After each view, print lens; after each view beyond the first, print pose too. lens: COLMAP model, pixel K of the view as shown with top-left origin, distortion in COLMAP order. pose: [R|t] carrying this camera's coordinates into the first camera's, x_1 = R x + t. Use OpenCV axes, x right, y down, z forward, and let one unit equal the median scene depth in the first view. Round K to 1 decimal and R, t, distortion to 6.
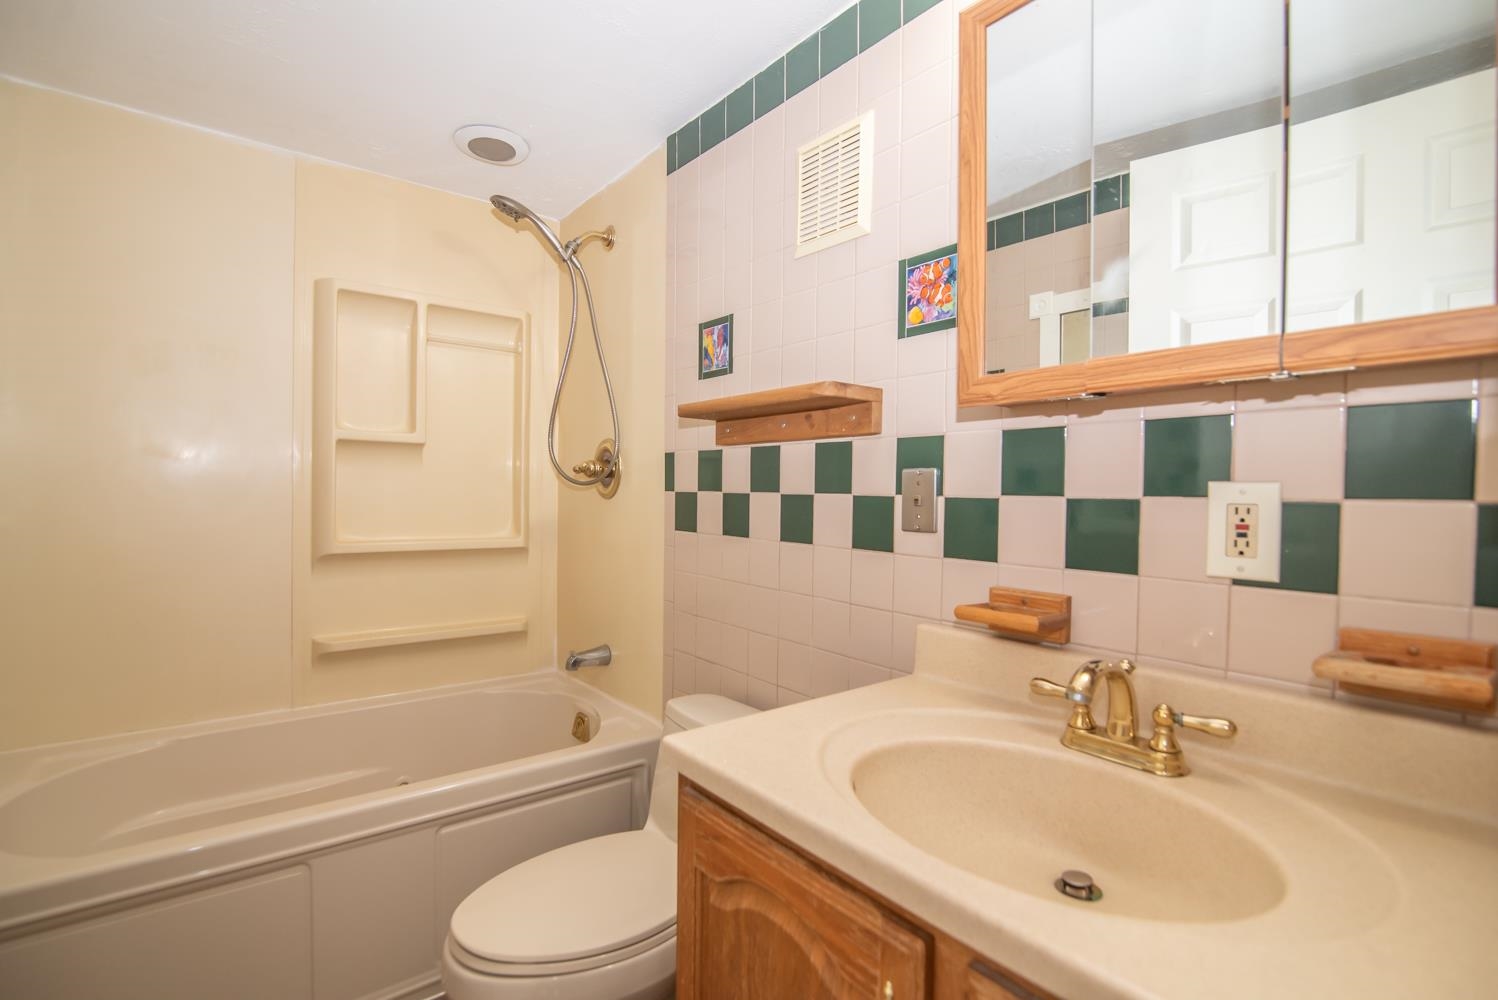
lens RADIAL K [[688.5, 0, 746.8], [0, 688.5, 504.8], [0, 0, 1]] dist [-0.019000, 0.000272]
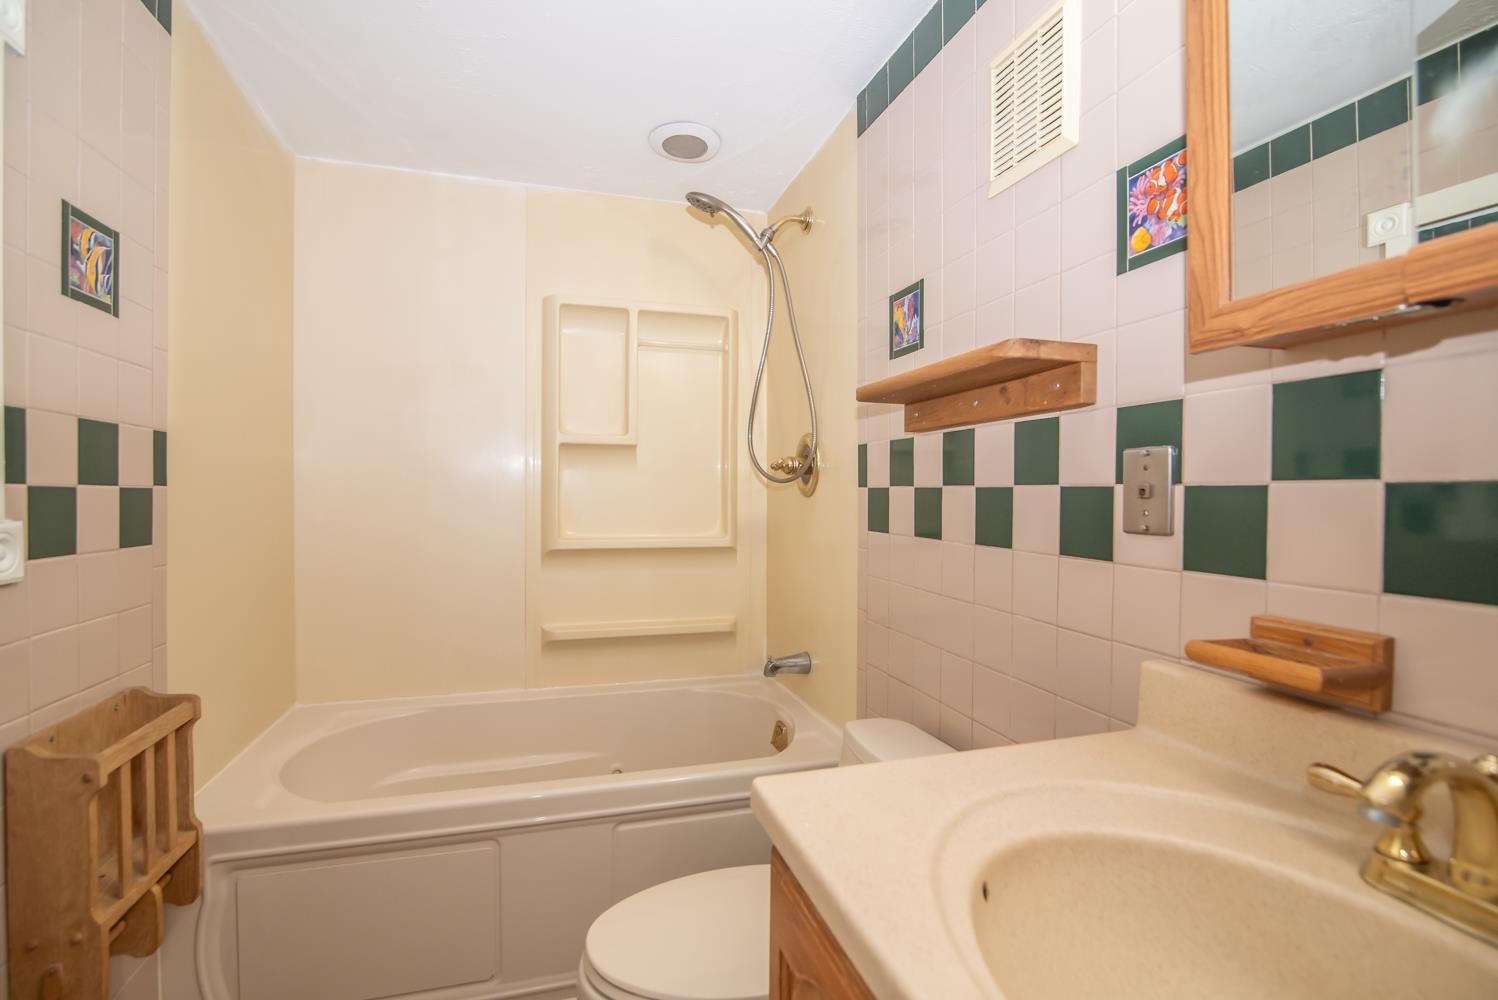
lens RADIAL K [[688.5, 0, 746.8], [0, 688.5, 504.8], [0, 0, 1]] dist [-0.019000, 0.000272]
pose [[0.927849, -0.003293, -0.372941, 0.115173], [0.001692, 0.999988, -0.004621, 0.009941], [0.372952, 0.003656, 0.927843, 0.151763]]
